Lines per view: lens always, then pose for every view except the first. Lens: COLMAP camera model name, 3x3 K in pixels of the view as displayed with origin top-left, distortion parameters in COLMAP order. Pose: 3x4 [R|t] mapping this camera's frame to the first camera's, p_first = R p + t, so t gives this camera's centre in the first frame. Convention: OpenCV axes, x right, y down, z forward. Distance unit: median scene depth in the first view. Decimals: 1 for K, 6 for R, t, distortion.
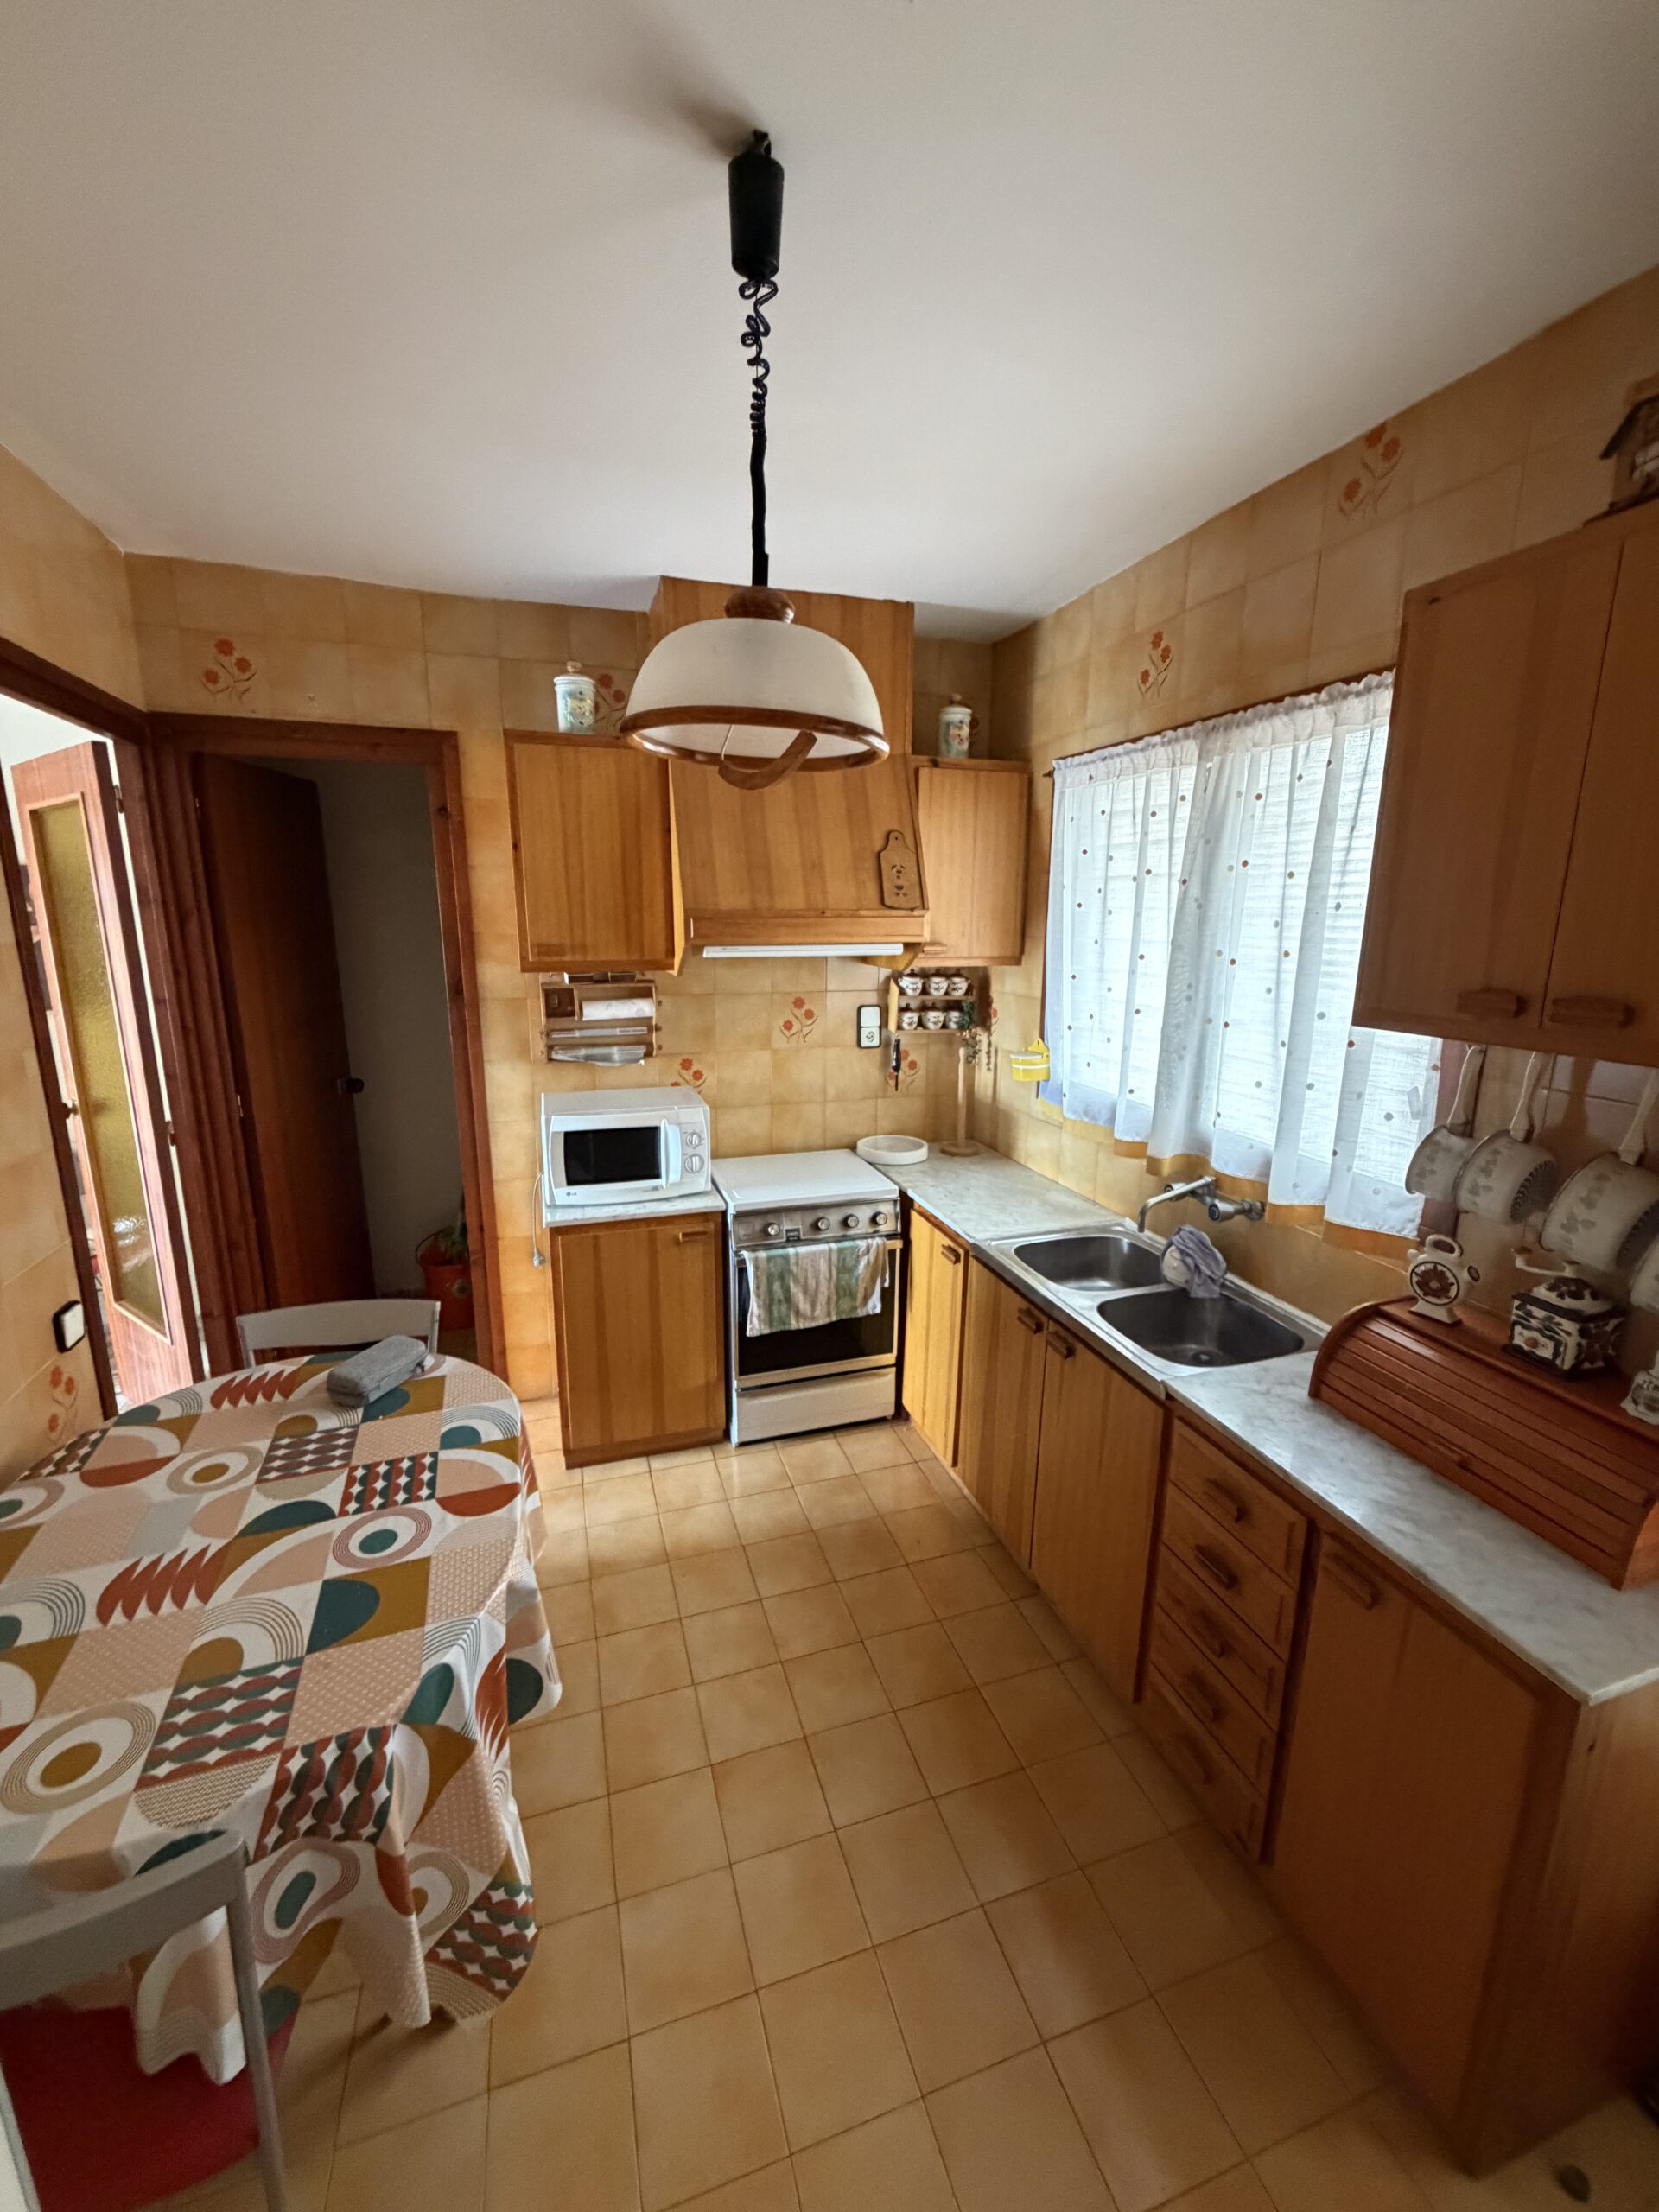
lens RADIAL K [[883.0, 0, 828.9], [0, 883.0, 1106.9], [0, 0, 1]] dist [0.000062, -0.000936]
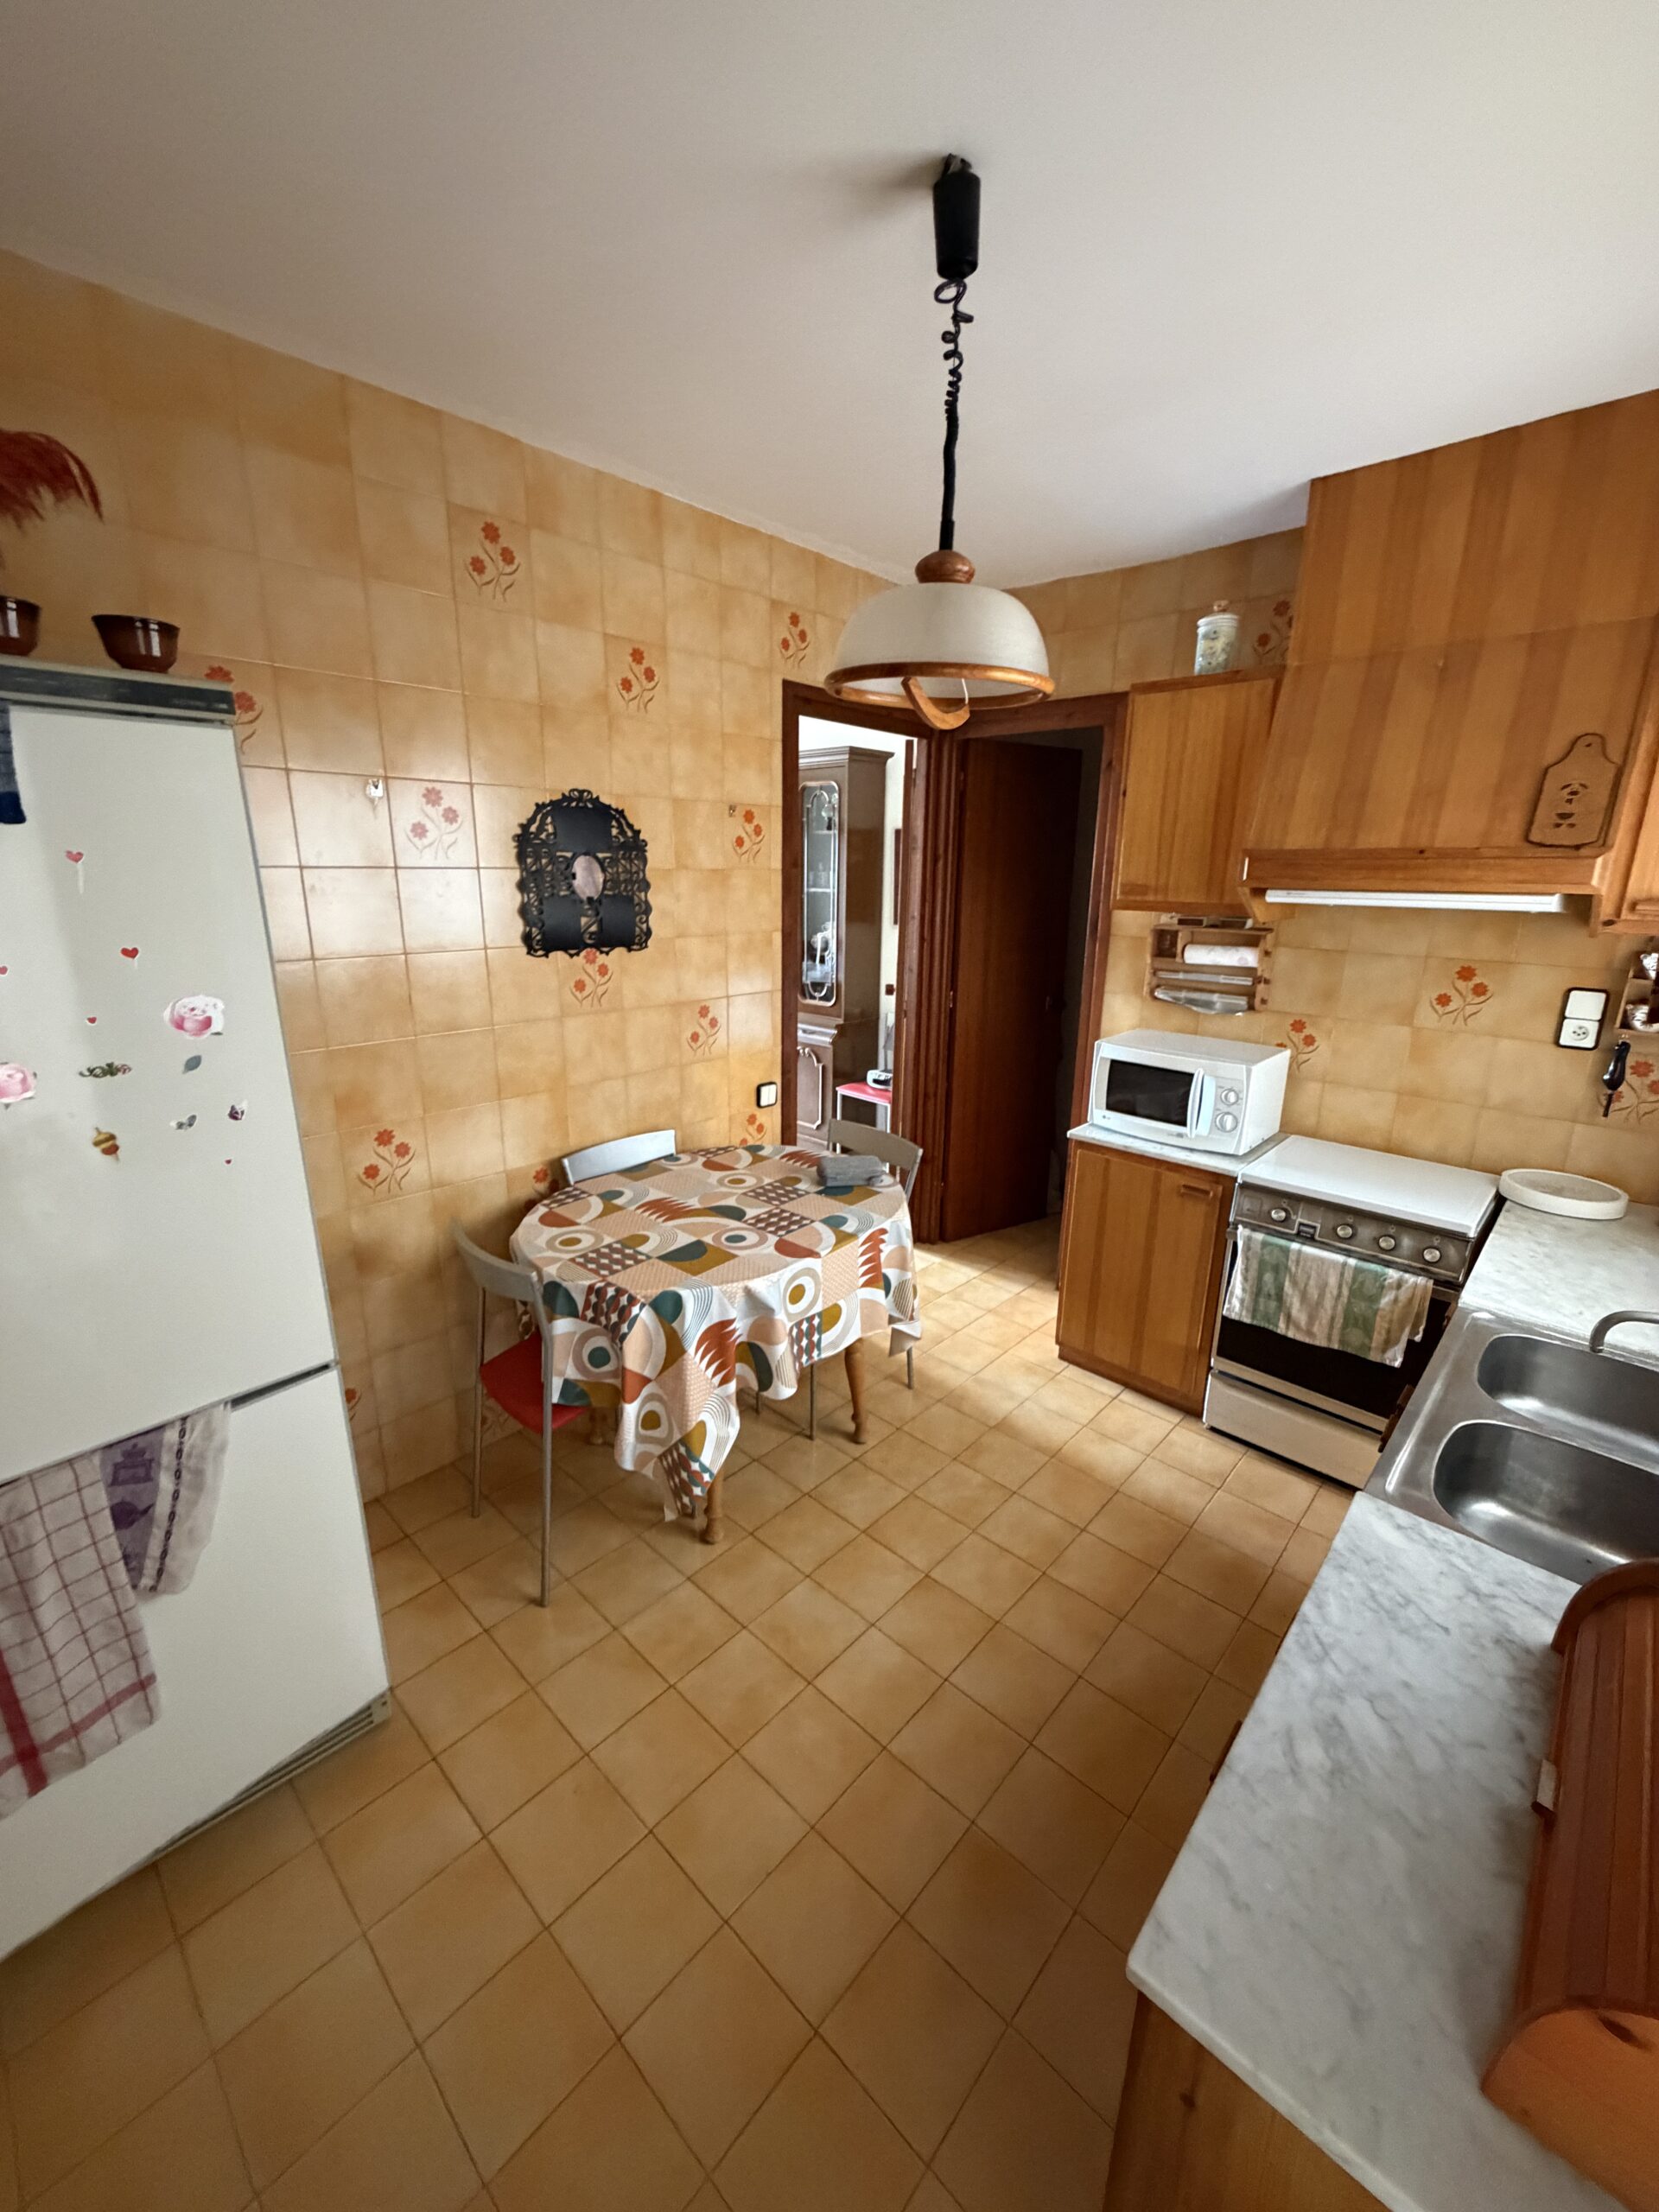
lens RADIAL K [[883.0, 0, 831.4], [0, 883.0, 1108.7], [0, 0, 1]] dist [0.000062, -0.000936]
pose [[0.484907, 0.234302, -0.842596, 0.443172], [-0.201148, 0.967495, 0.153274, -0.009748], [0.851120, 0.095163, 0.516275, 0.149347]]
